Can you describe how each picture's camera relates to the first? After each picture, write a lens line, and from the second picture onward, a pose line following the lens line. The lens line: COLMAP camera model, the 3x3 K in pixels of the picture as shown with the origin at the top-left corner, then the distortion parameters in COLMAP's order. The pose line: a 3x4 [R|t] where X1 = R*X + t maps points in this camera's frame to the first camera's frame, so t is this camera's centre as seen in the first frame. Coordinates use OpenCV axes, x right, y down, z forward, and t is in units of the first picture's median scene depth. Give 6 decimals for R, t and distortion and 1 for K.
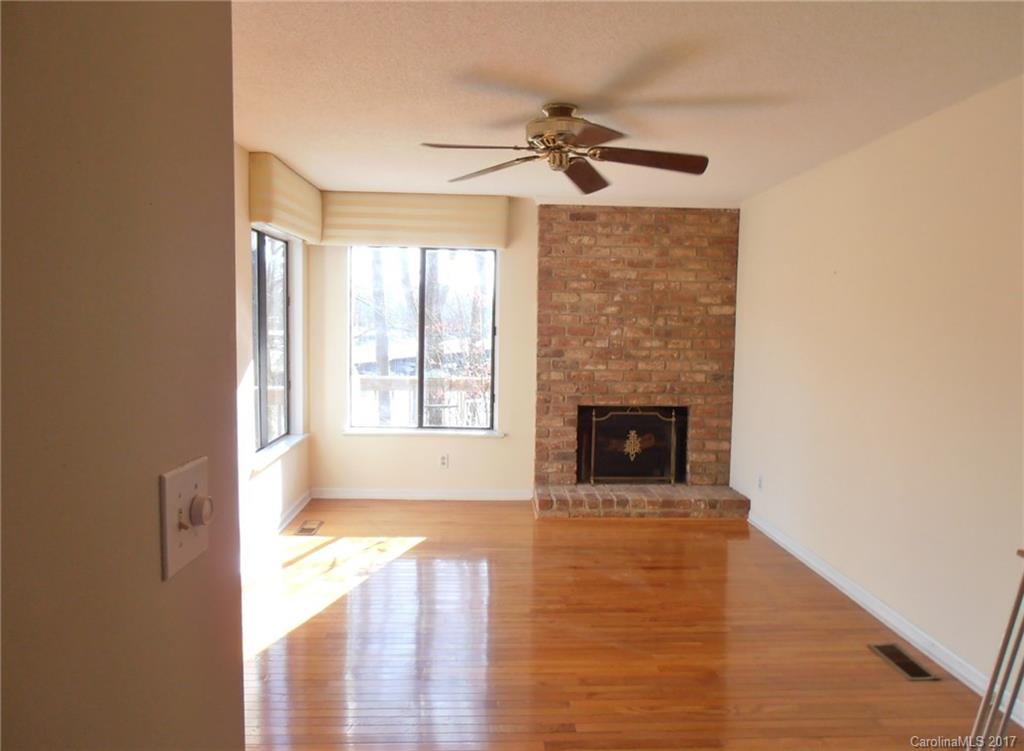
lens RADIAL K [[722.3, 0, 508.0], [0, 722.3, 379.9], [0, 0, 1]] dist [-0.001357, -0.004085]
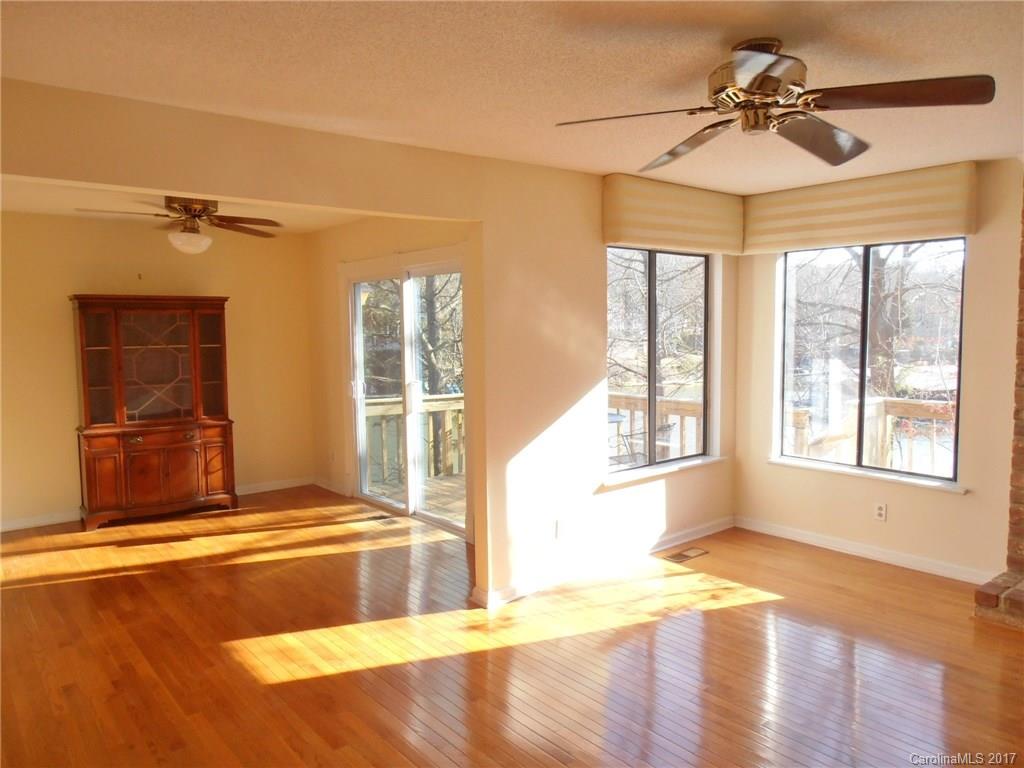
lens RADIAL K [[722.3, 0, 504.0], [0, 722.3, 382.3], [0, 0, 1]] dist [-0.001357, -0.004085]
pose [[0.606003, 0.038504, -0.794530, 0.299257], [-0.040298, 0.999031, 0.017678, -0.028296], [0.794441, 0.021305, 0.606968, 0.199697]]
